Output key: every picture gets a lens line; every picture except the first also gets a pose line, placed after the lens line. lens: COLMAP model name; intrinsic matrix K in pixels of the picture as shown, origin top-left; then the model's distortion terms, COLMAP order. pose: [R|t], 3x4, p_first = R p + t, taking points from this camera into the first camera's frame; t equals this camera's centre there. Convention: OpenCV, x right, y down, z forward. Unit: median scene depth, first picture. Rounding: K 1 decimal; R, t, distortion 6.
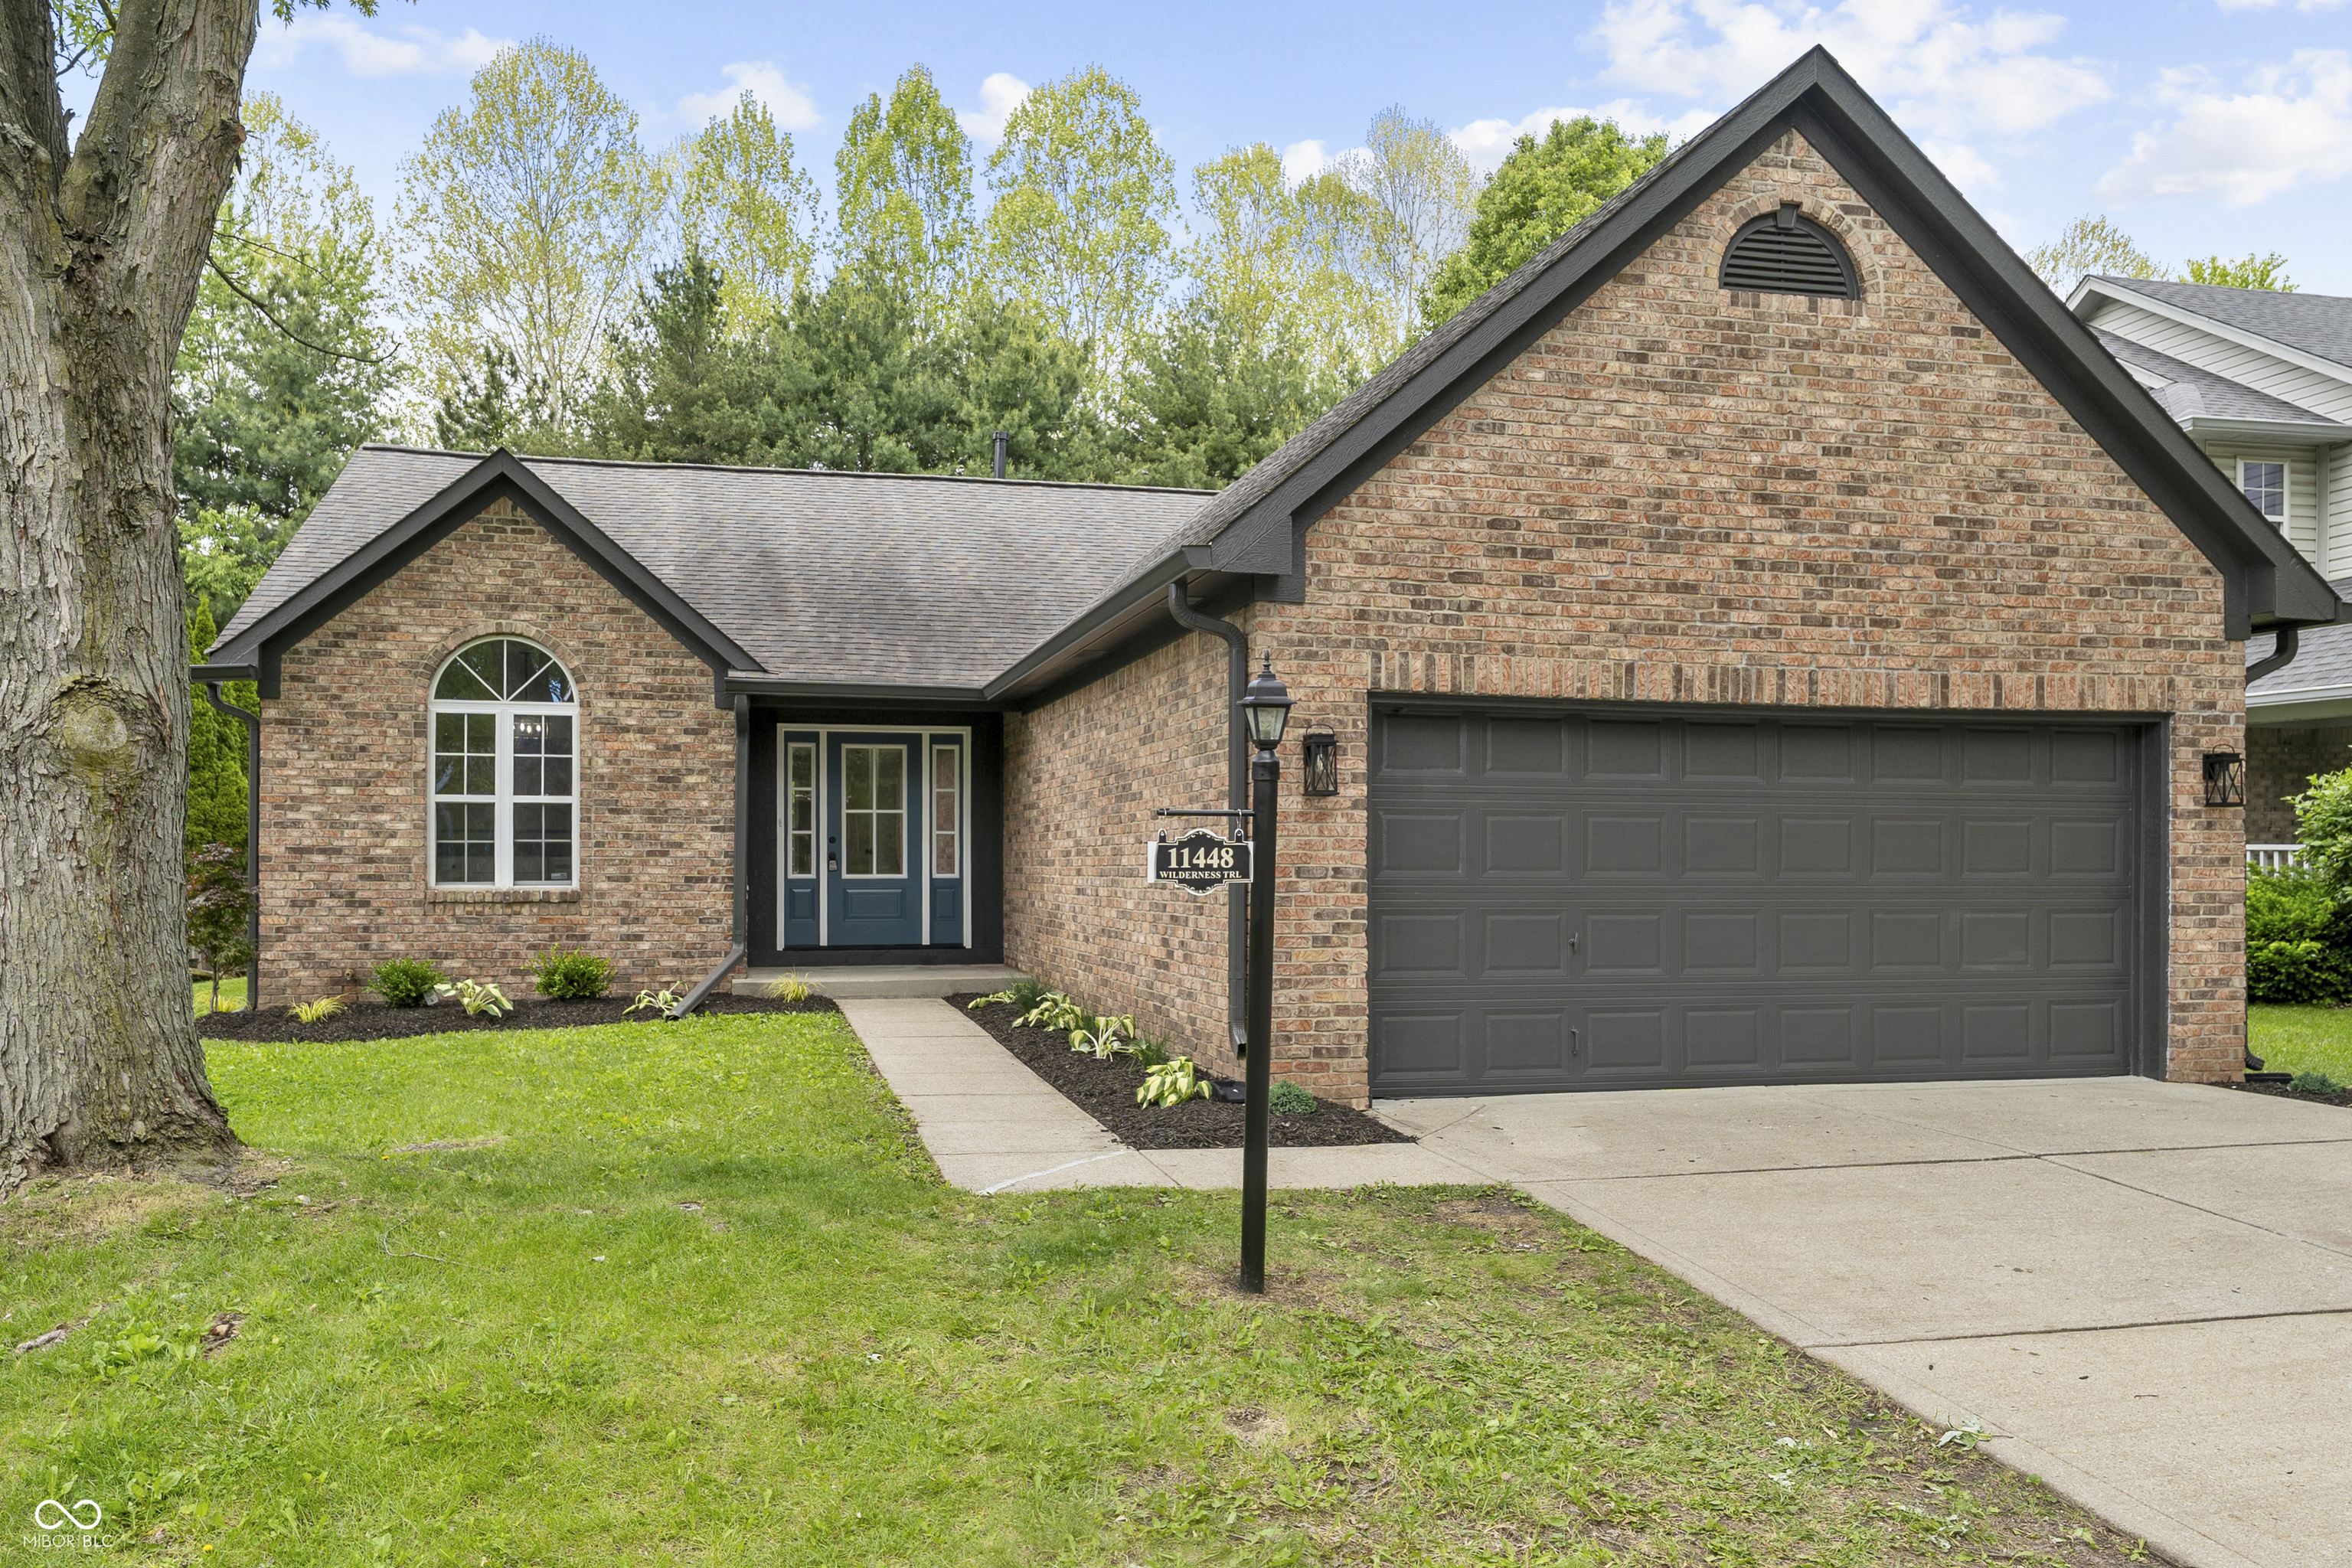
lens RADIAL K [[1817.6, 0, 1153.9], [0, 1817.6, 832.1], [0, 0, 1]] dist [0.001079, -0.013837]
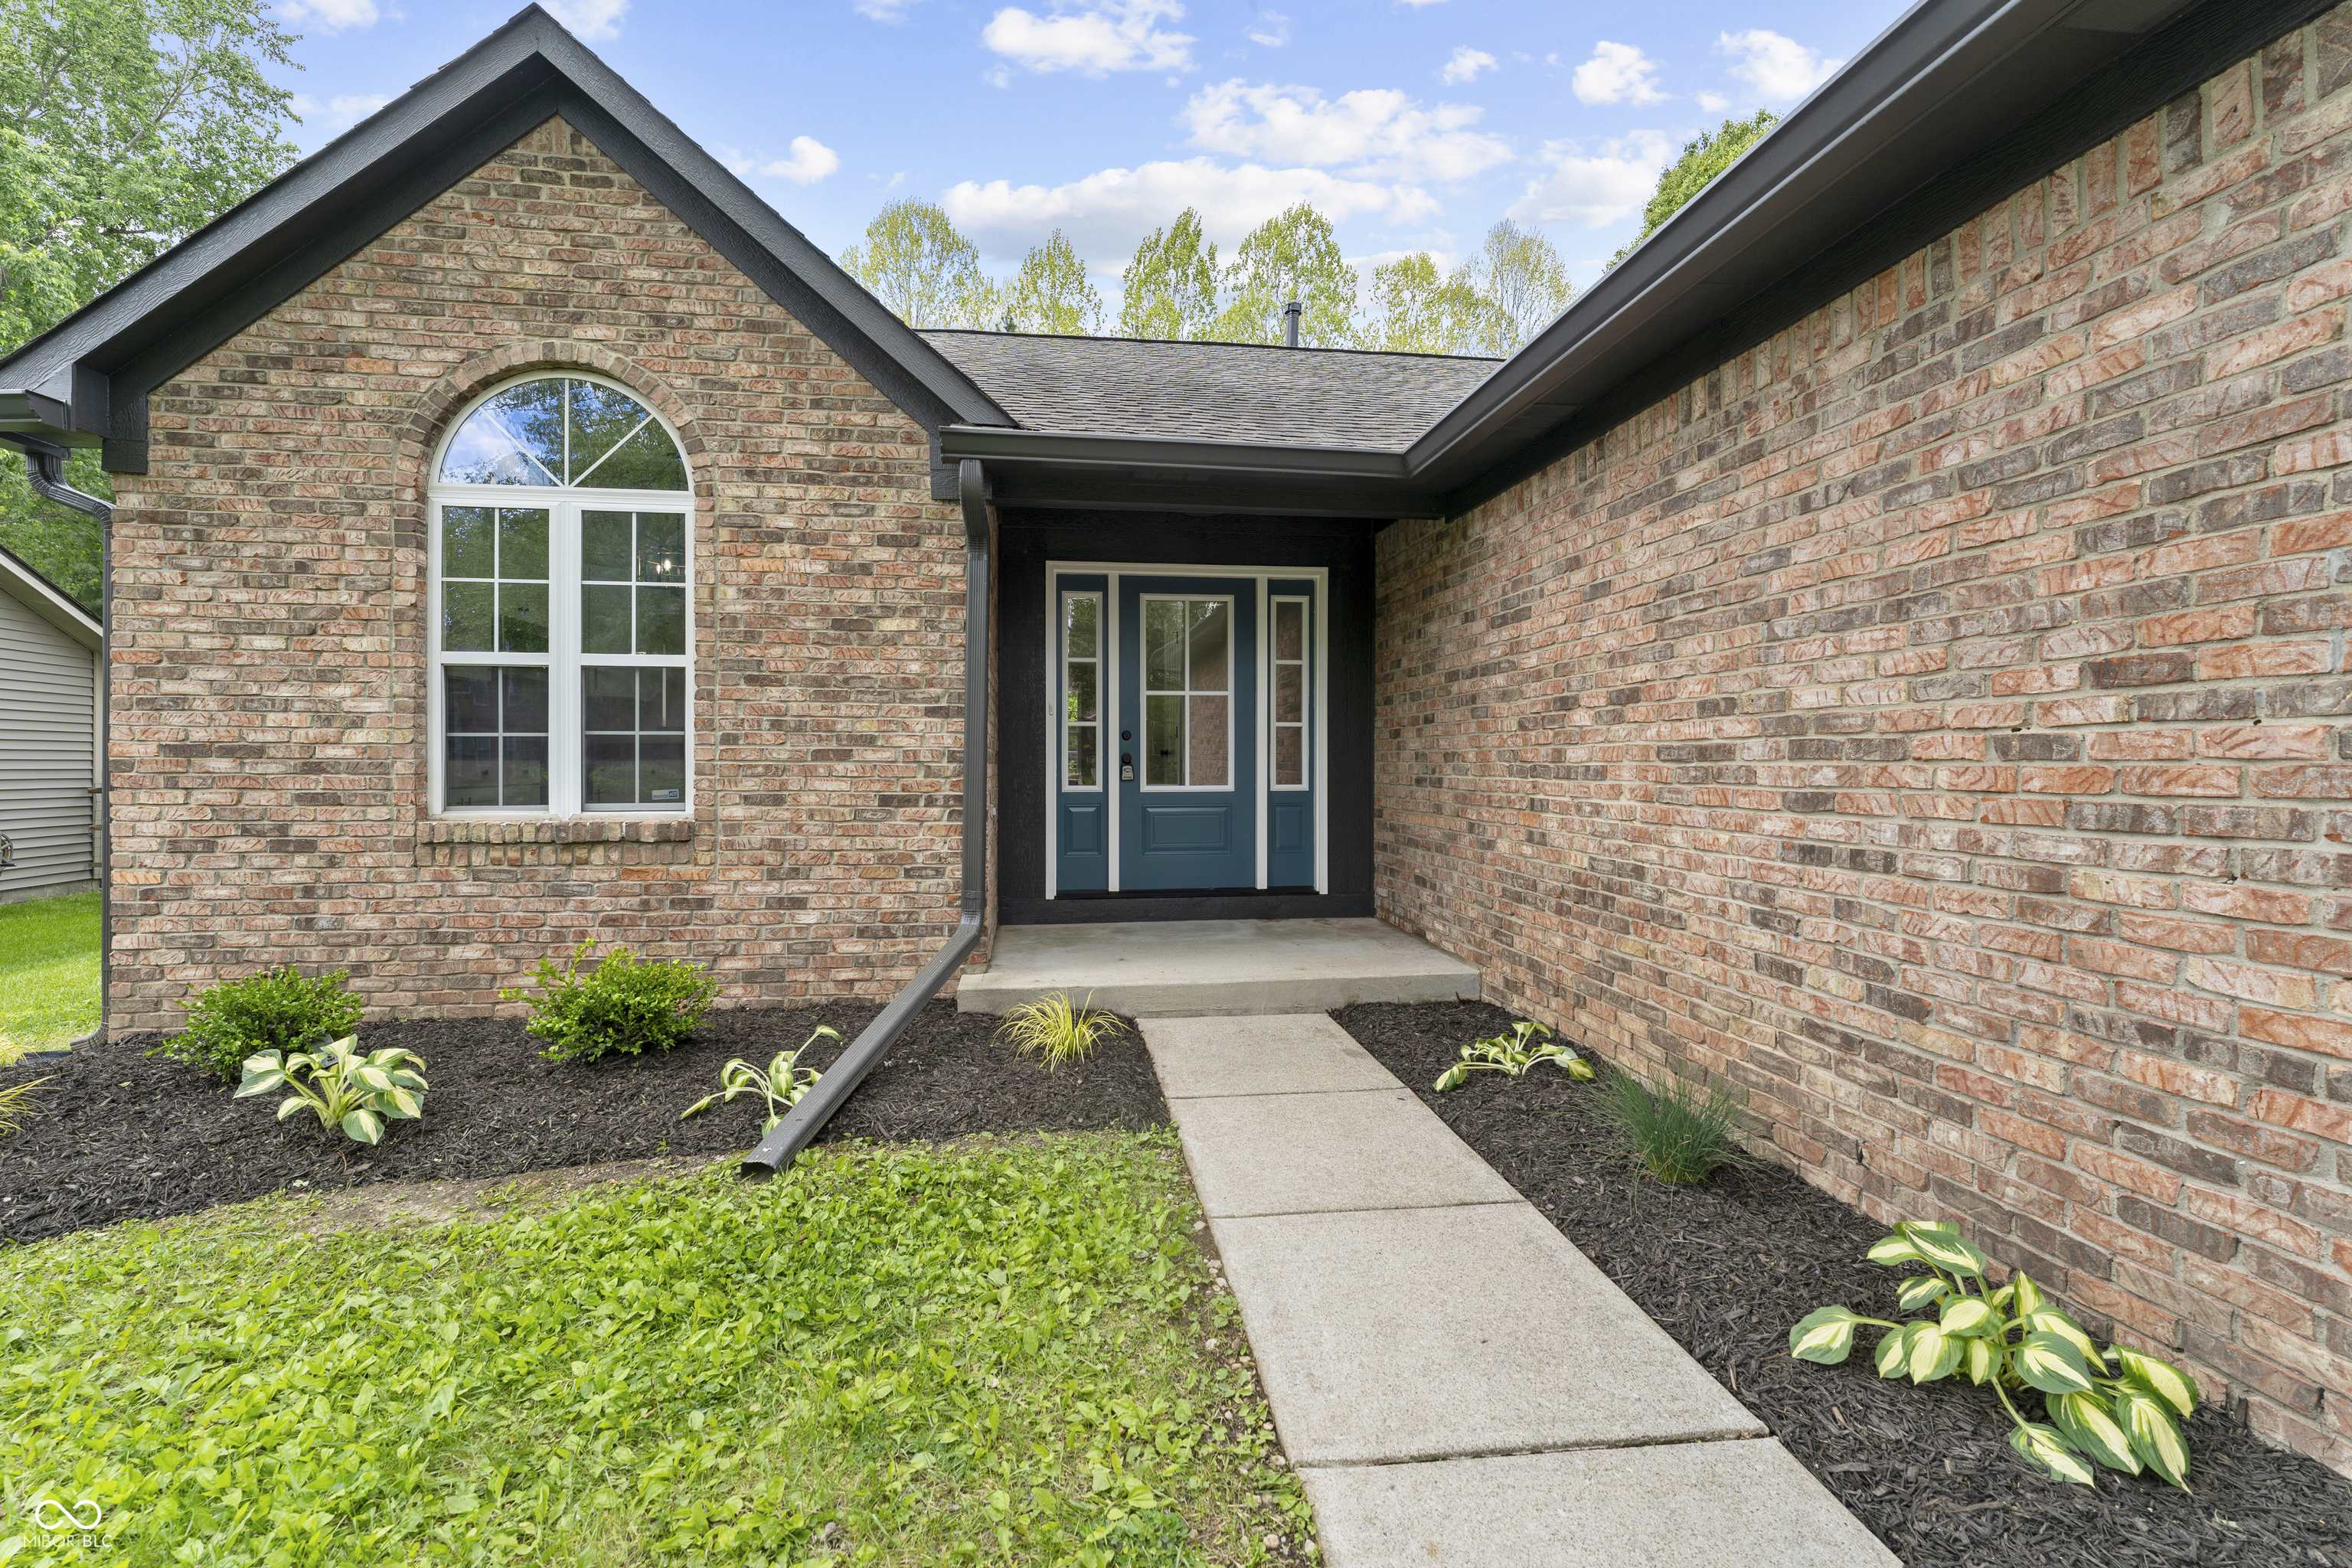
lens RADIAL K [[998.2, 0, 1169.1], [0, 998.2, 759.7], [0, 0, 1]] dist [-0.010059, 0.000335]
pose [[0.994269, -0.000550, -0.106907, -0.140626], [0.002203, 0.999880, 0.015340, 0.009003], [0.106885, -0.015488, 0.994151, 0.730780]]
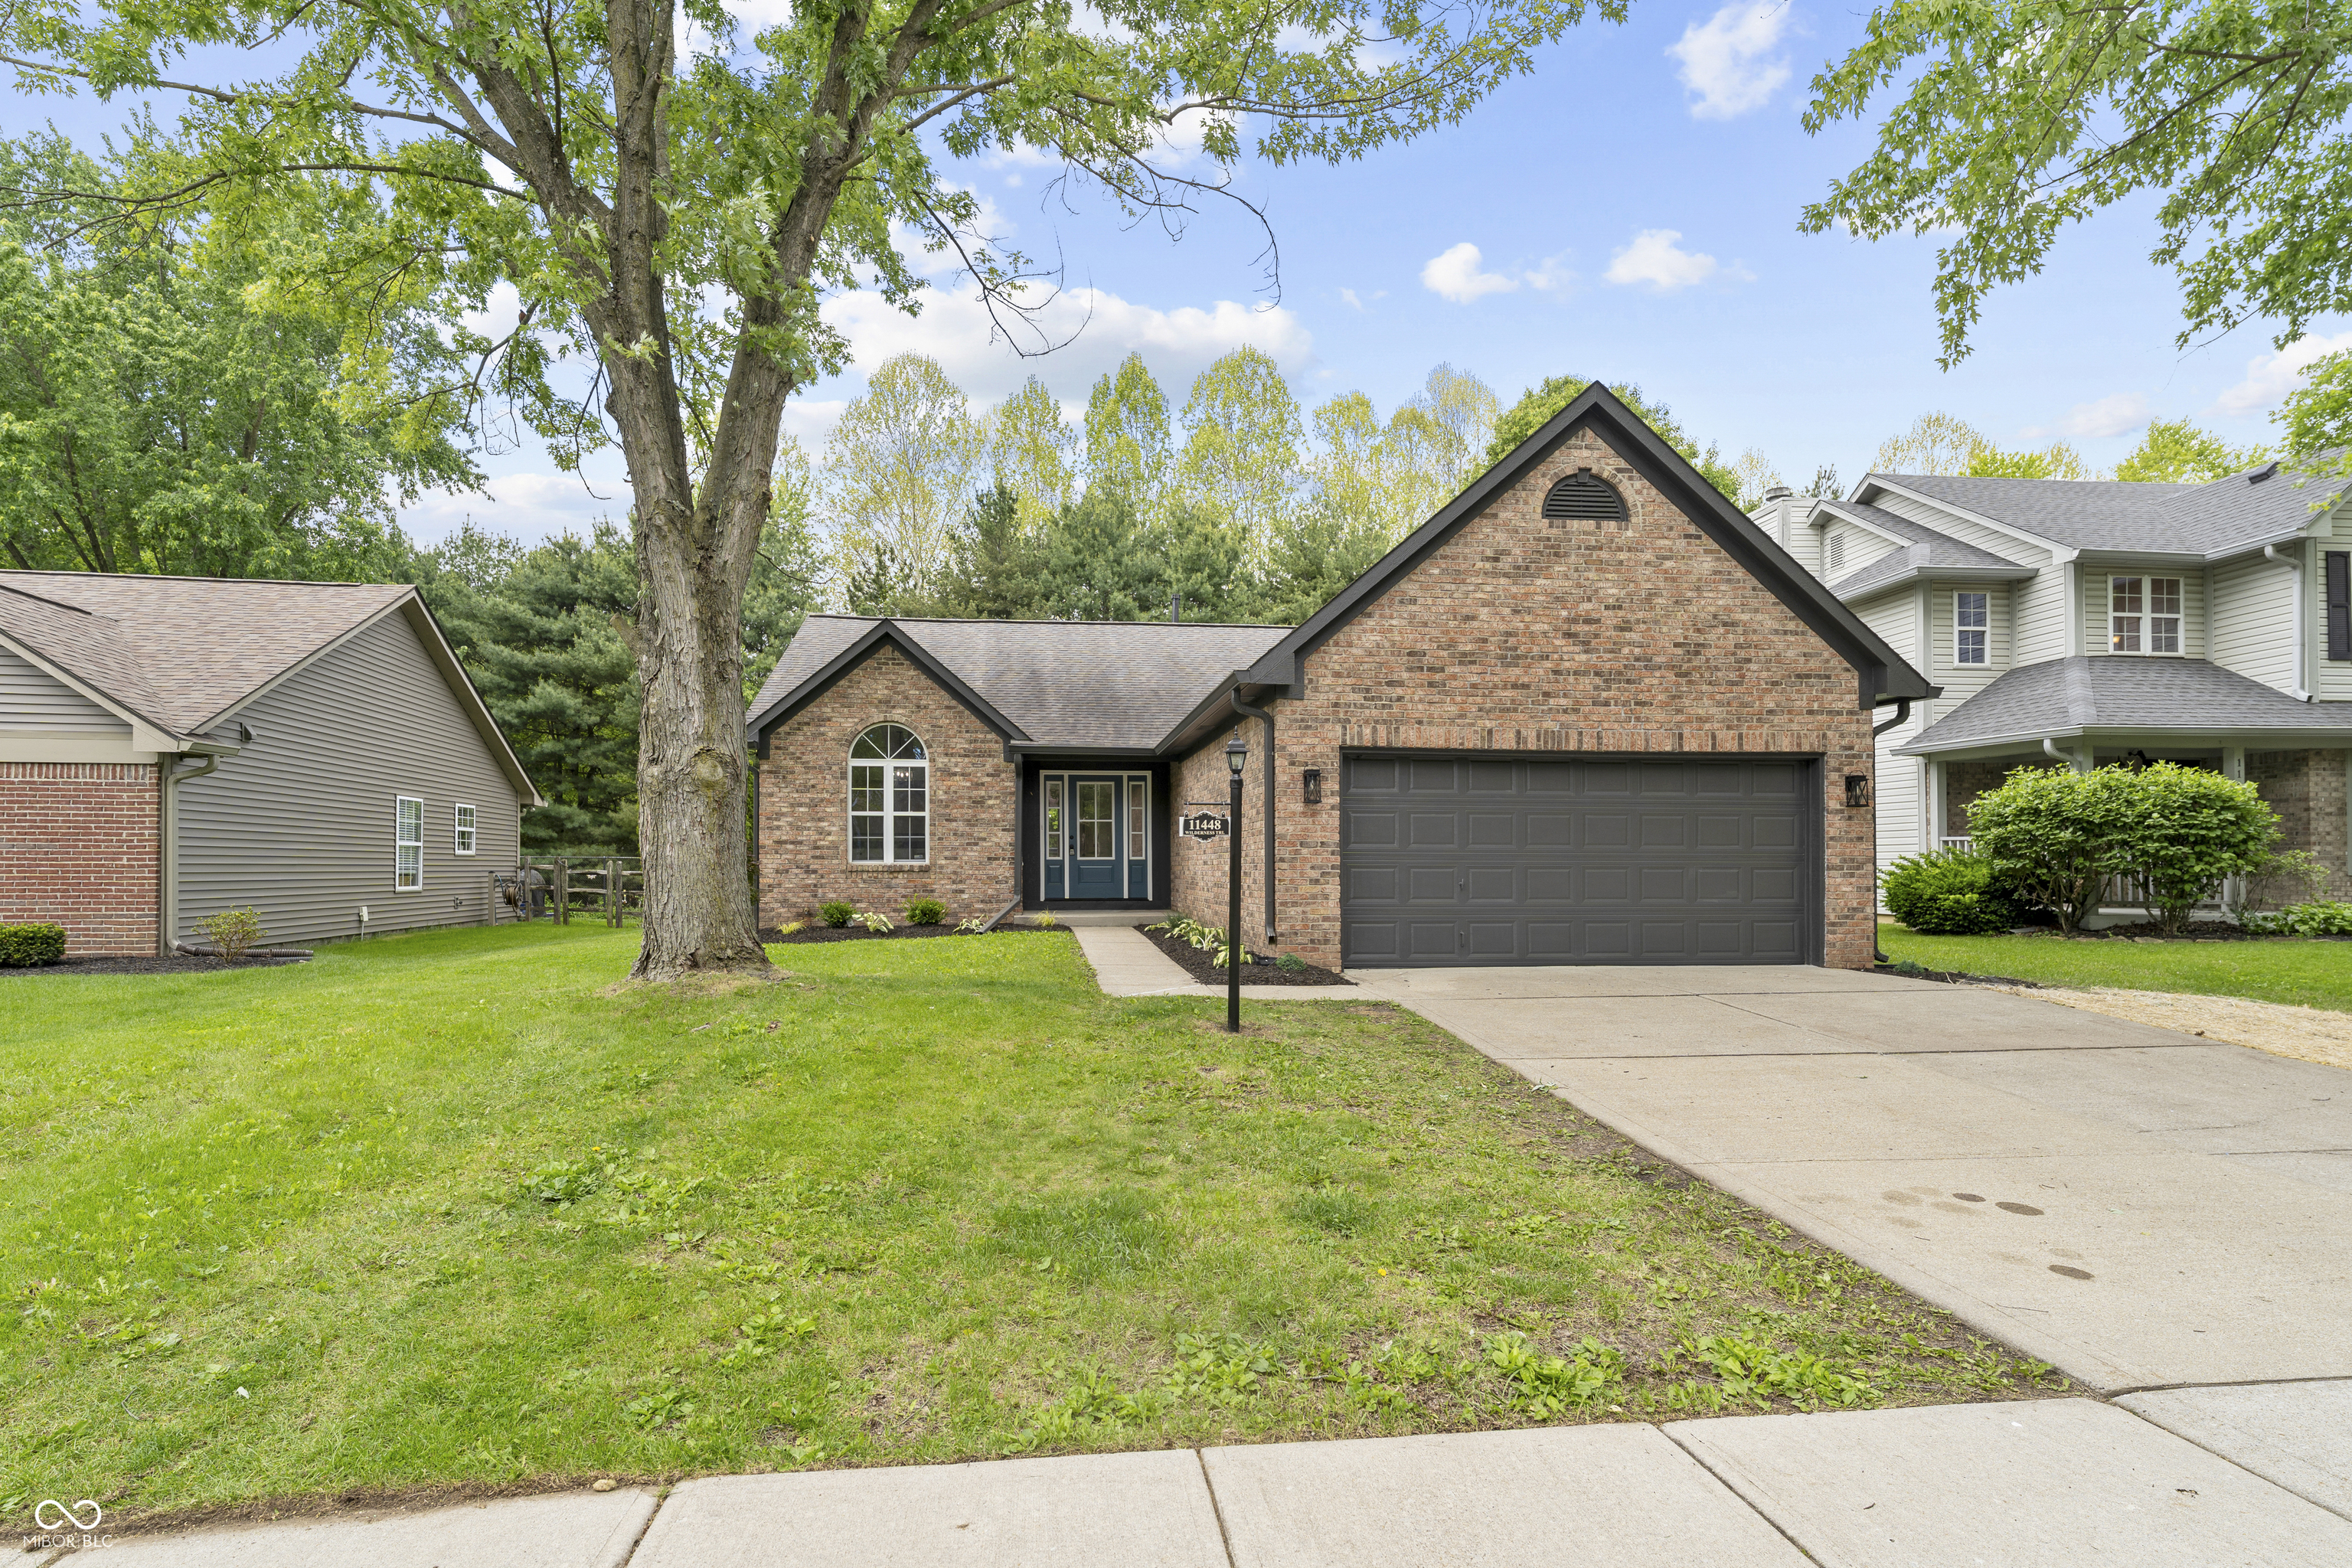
lens RADIAL K [[1217.1, 0, 1153.6], [0, 1217.1, 836.4], [0, 0, 1]] dist [0.001911, -0.004264]
pose [[0.991781, -0.004641, -0.127863, 0.056284], [0.003695, 0.999964, -0.007642, 0.014627], [0.127894, 0.007106, 0.991762, -0.160075]]
